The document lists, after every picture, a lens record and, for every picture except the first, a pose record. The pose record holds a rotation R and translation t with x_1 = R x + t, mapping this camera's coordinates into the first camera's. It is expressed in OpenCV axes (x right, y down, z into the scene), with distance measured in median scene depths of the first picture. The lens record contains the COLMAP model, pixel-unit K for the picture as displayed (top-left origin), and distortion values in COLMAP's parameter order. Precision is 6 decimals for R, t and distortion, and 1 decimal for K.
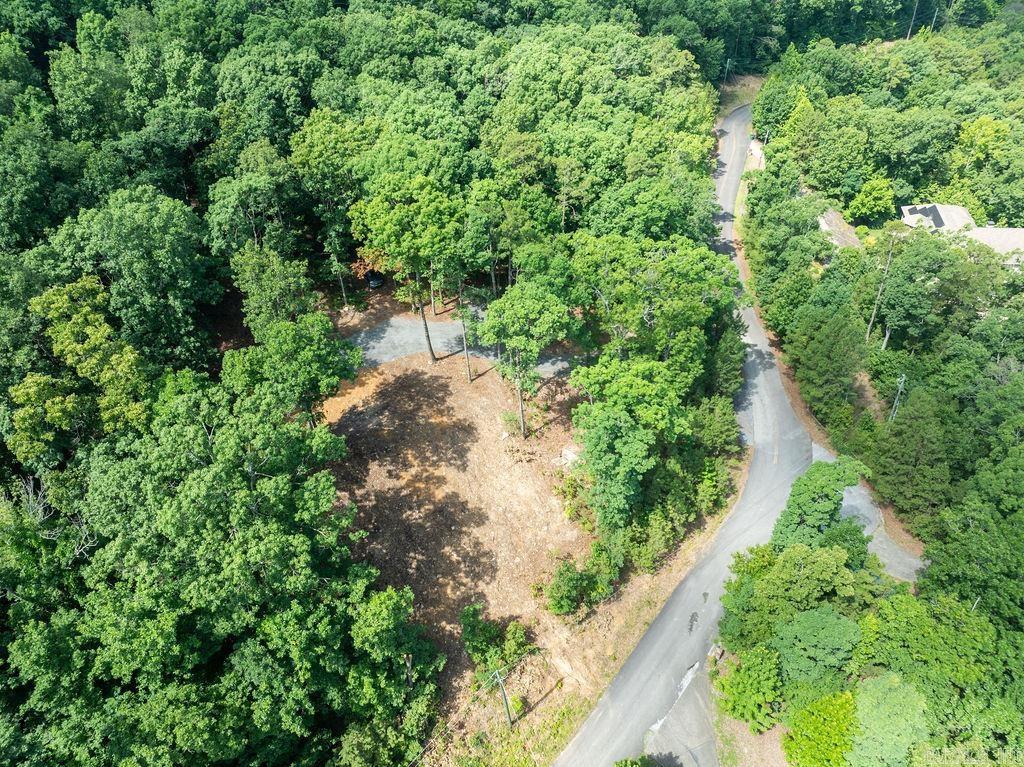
lens RADIAL K [[740.1, 0, 516.9], [0, 740.1, 383.7], [0, 0, 1]] dist [-0.047320, 0.015932]
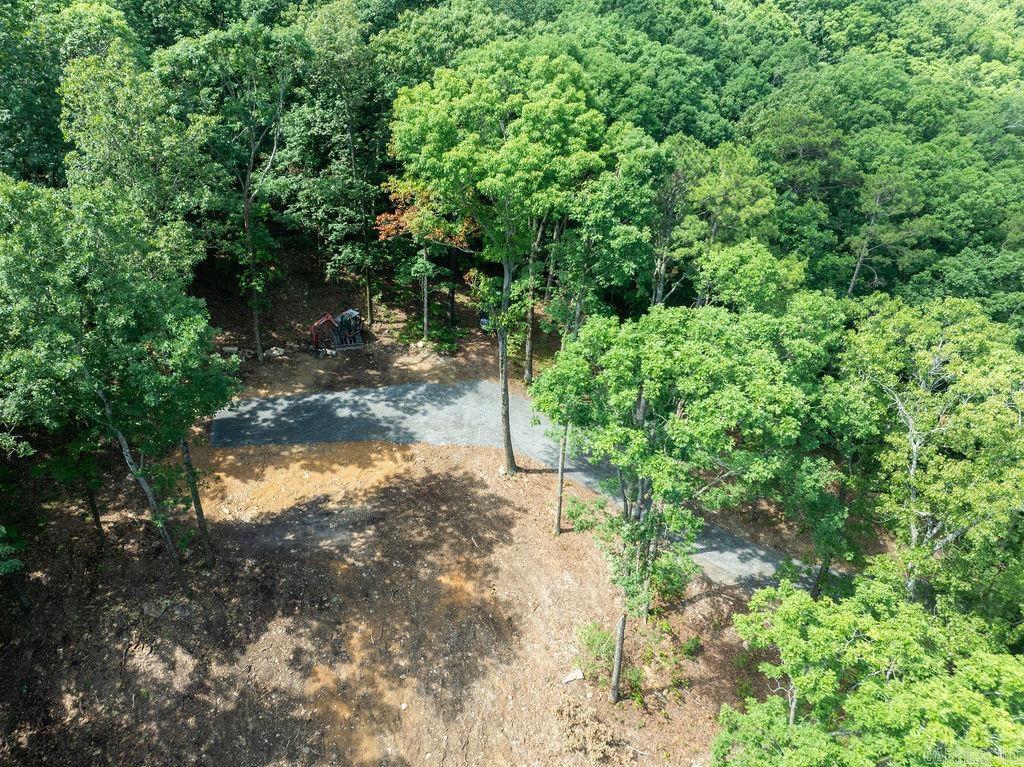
lens RADIAL K [[740.1, 0, 509.9], [0, 740.1, 382.6], [0, 0, 1]] dist [-0.047320, 0.015932]
pose [[0.895256, 0.278001, -0.348185, 0.051304], [-0.343393, 0.928452, -0.141630, -0.014754], [0.283900, 0.246359, 0.926665, 0.530853]]
